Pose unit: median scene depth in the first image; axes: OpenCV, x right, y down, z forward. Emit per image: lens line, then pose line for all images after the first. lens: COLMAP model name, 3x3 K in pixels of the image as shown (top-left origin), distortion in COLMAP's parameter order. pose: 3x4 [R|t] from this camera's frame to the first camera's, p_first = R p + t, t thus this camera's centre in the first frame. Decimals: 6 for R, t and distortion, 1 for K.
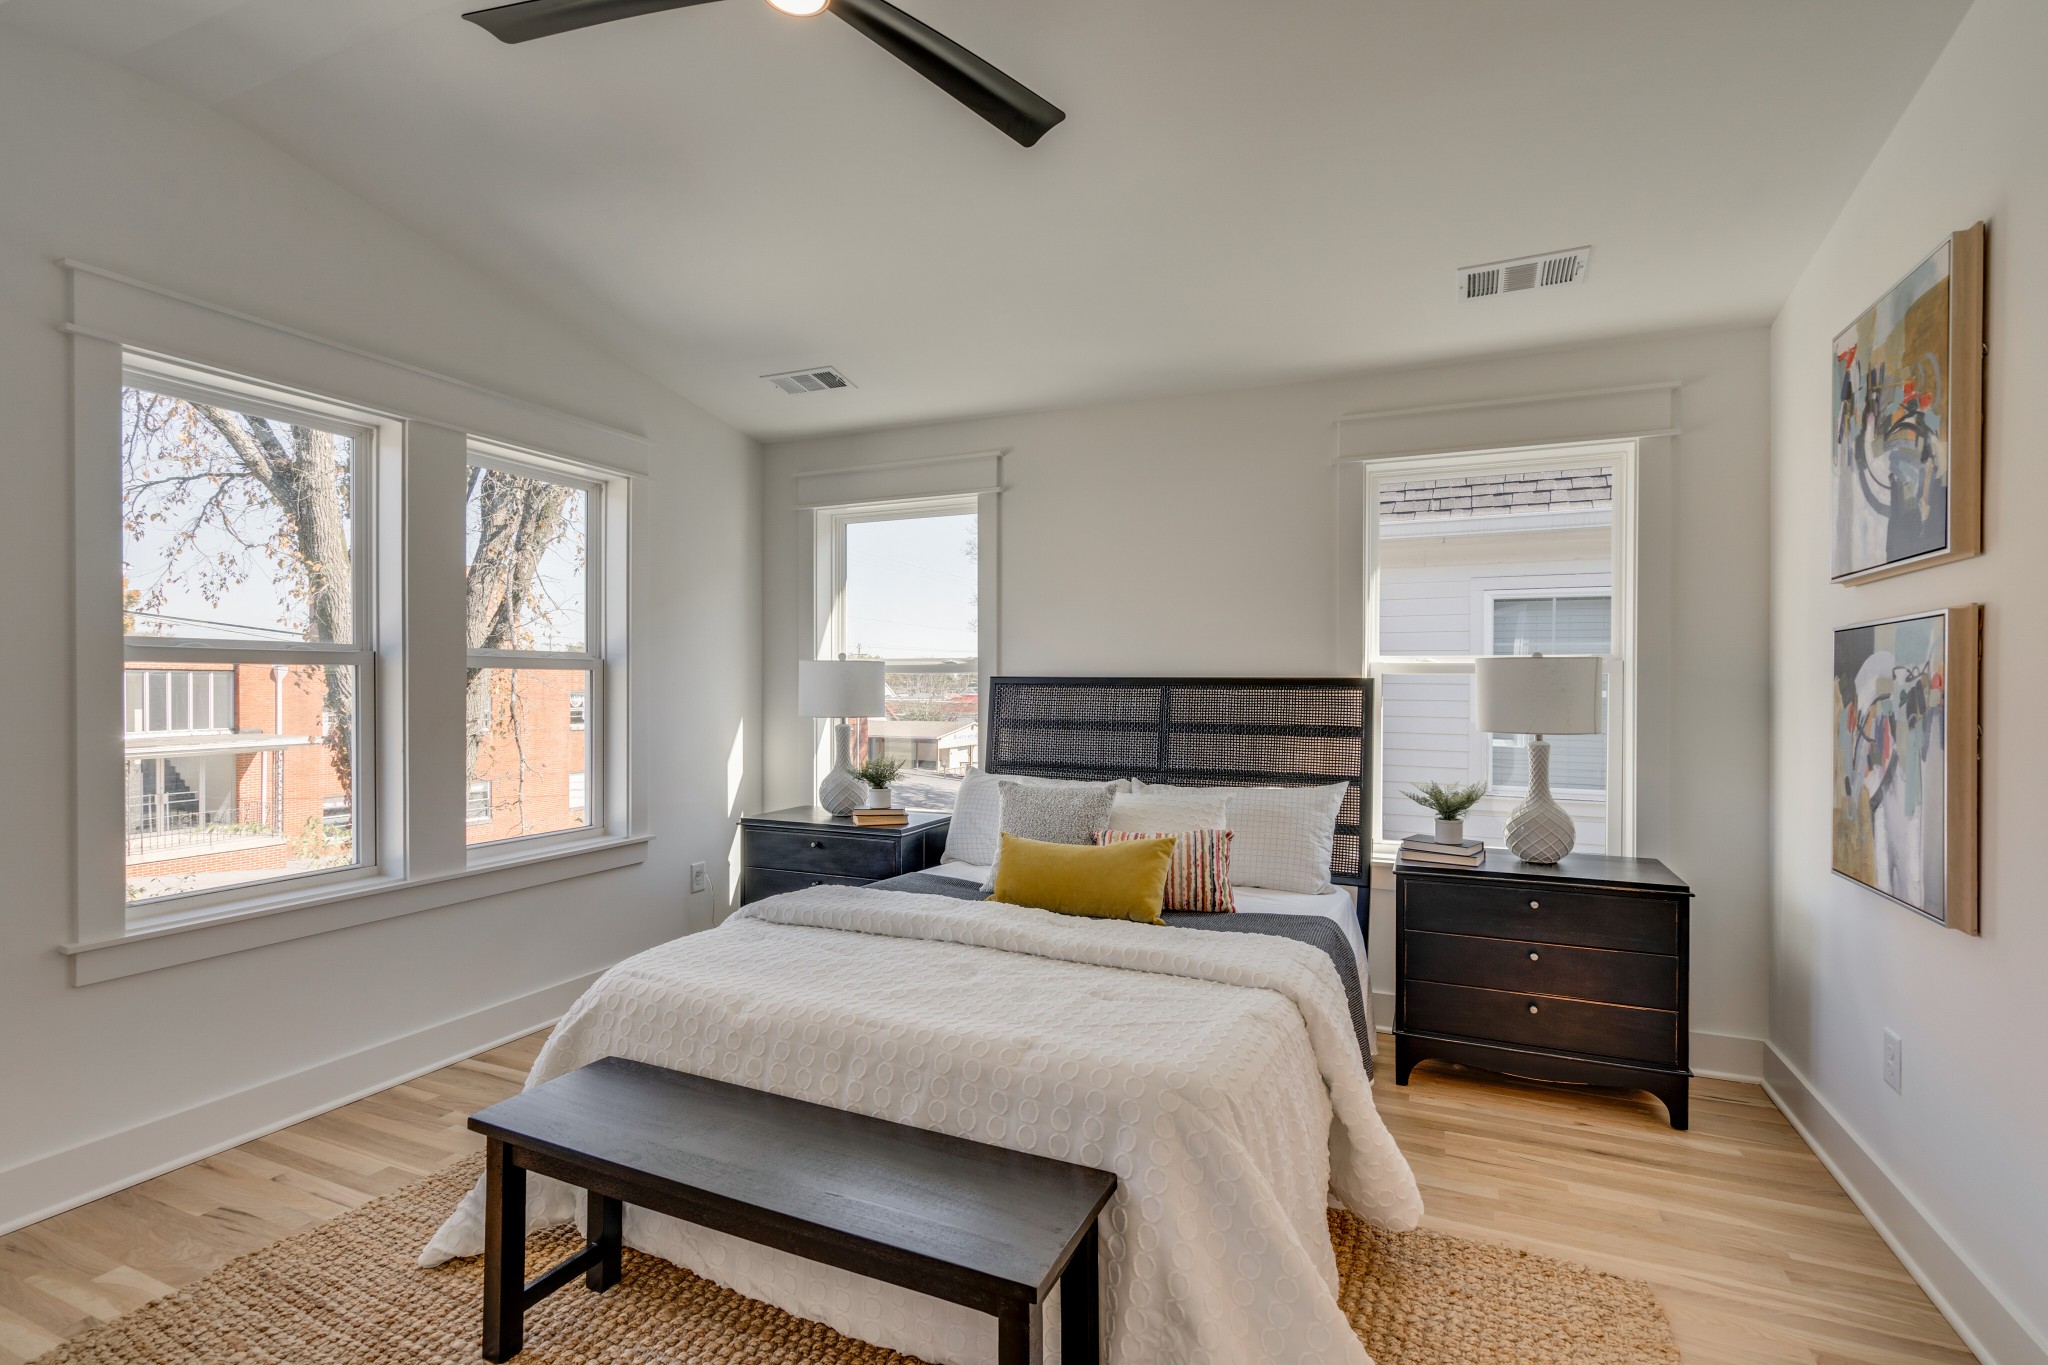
lens RADIAL K [[948.9, 0, 1018.3], [0, 948.9, 687.1], [0, 0, 1]] dist [0.000668, 0.000844]
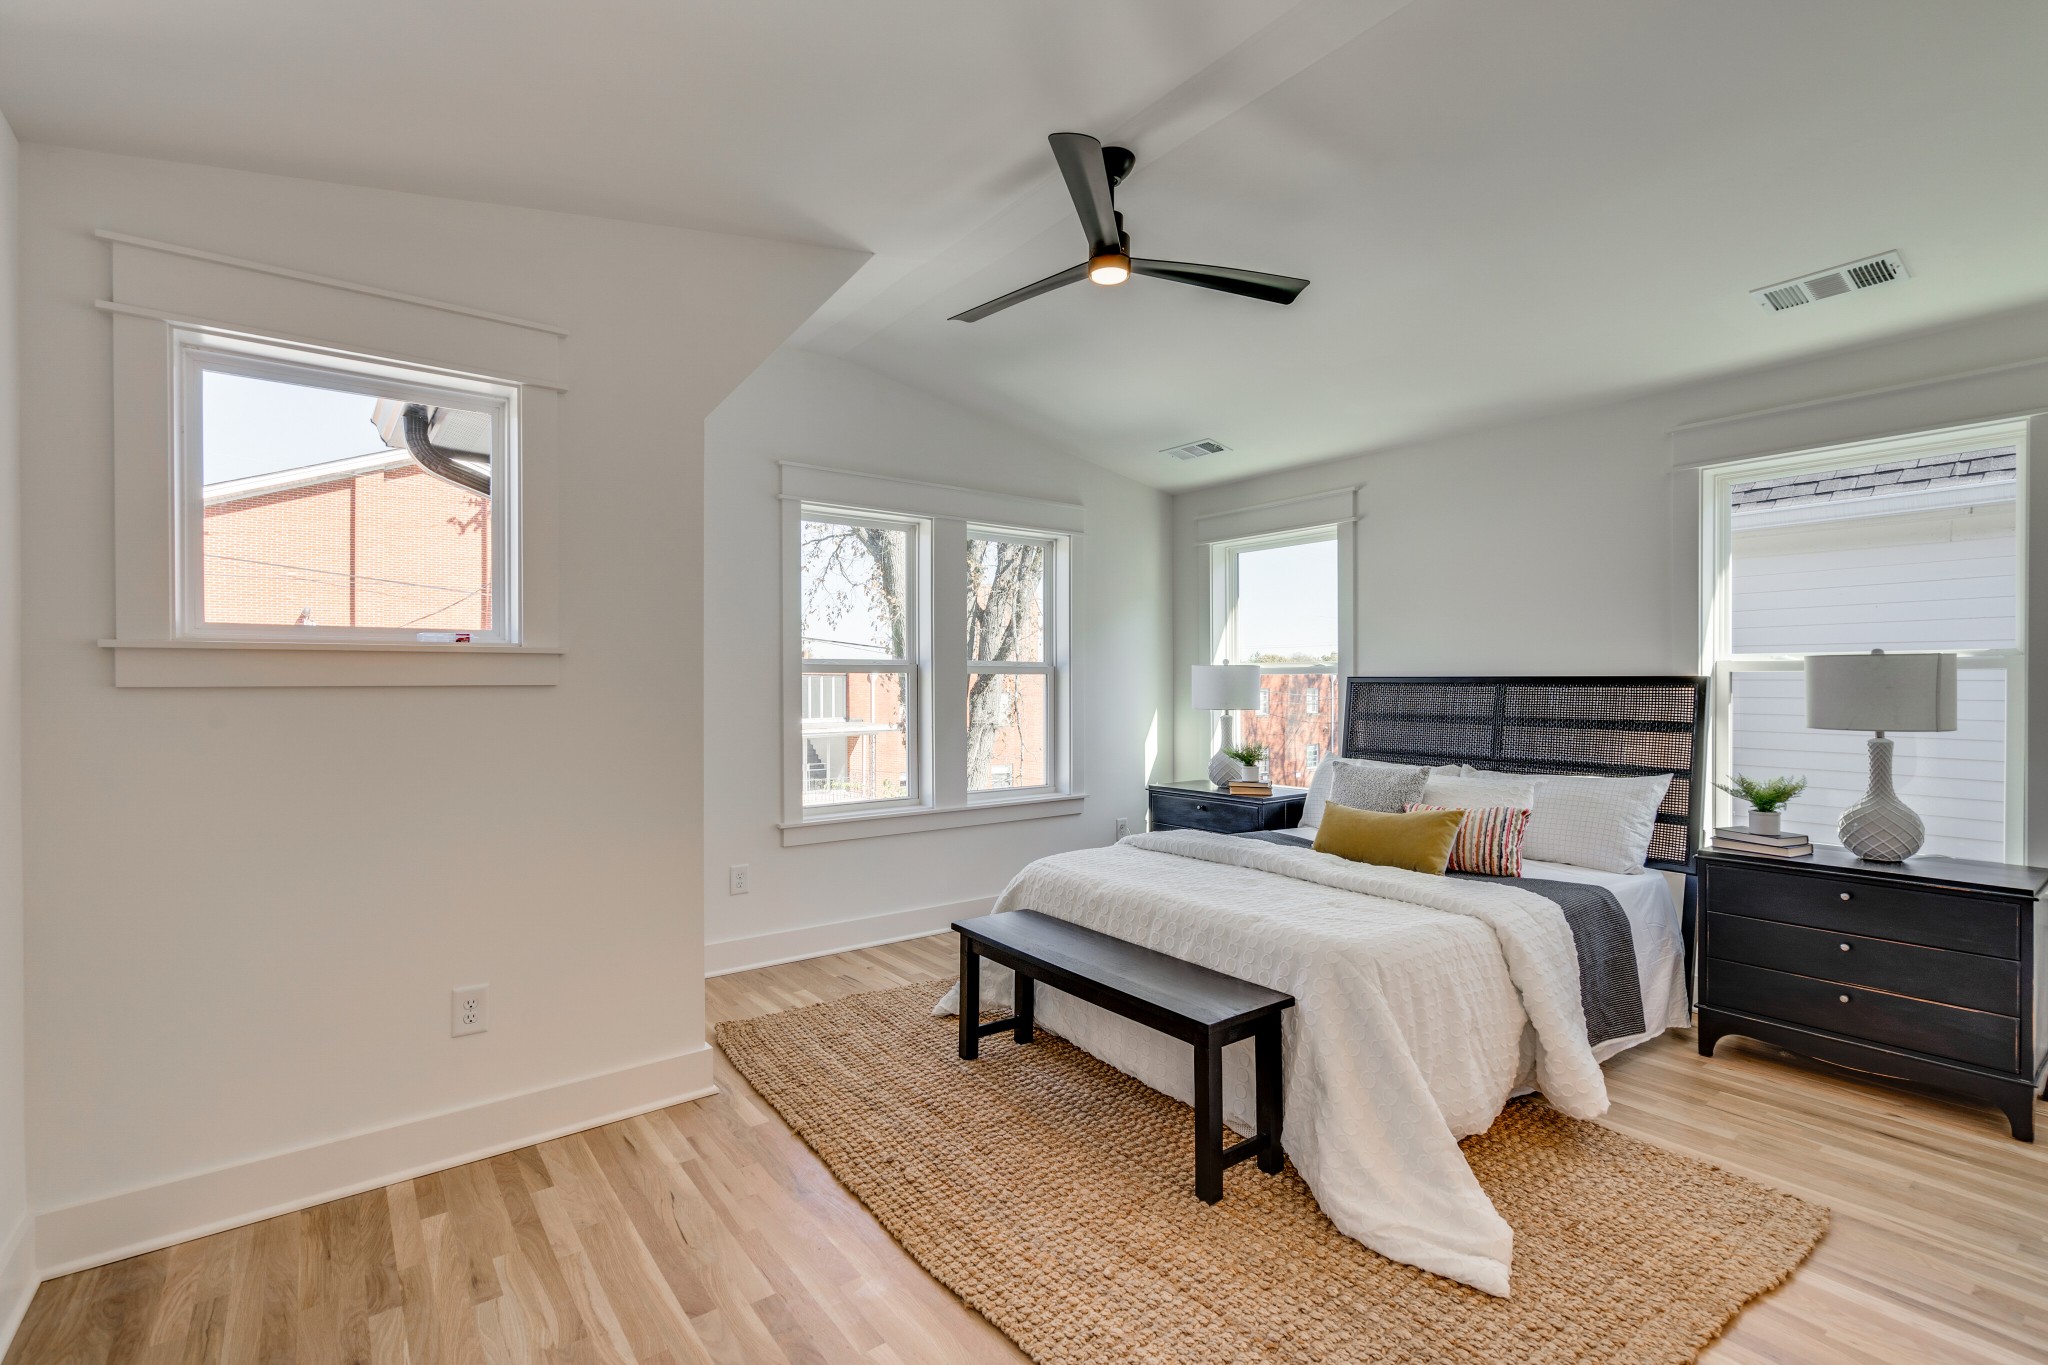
lens RADIAL K [[948.9, 0, 1018.3], [0, 948.9, 687.1], [0, 0, 1]] dist [0.000668, 0.000844]
pose [[0.872658, -0.002088, -0.488327, 0.234758], [0.002626, 0.999996, 0.000418, 0.000391], [0.488325, -0.001647, 0.872660, -0.291965]]
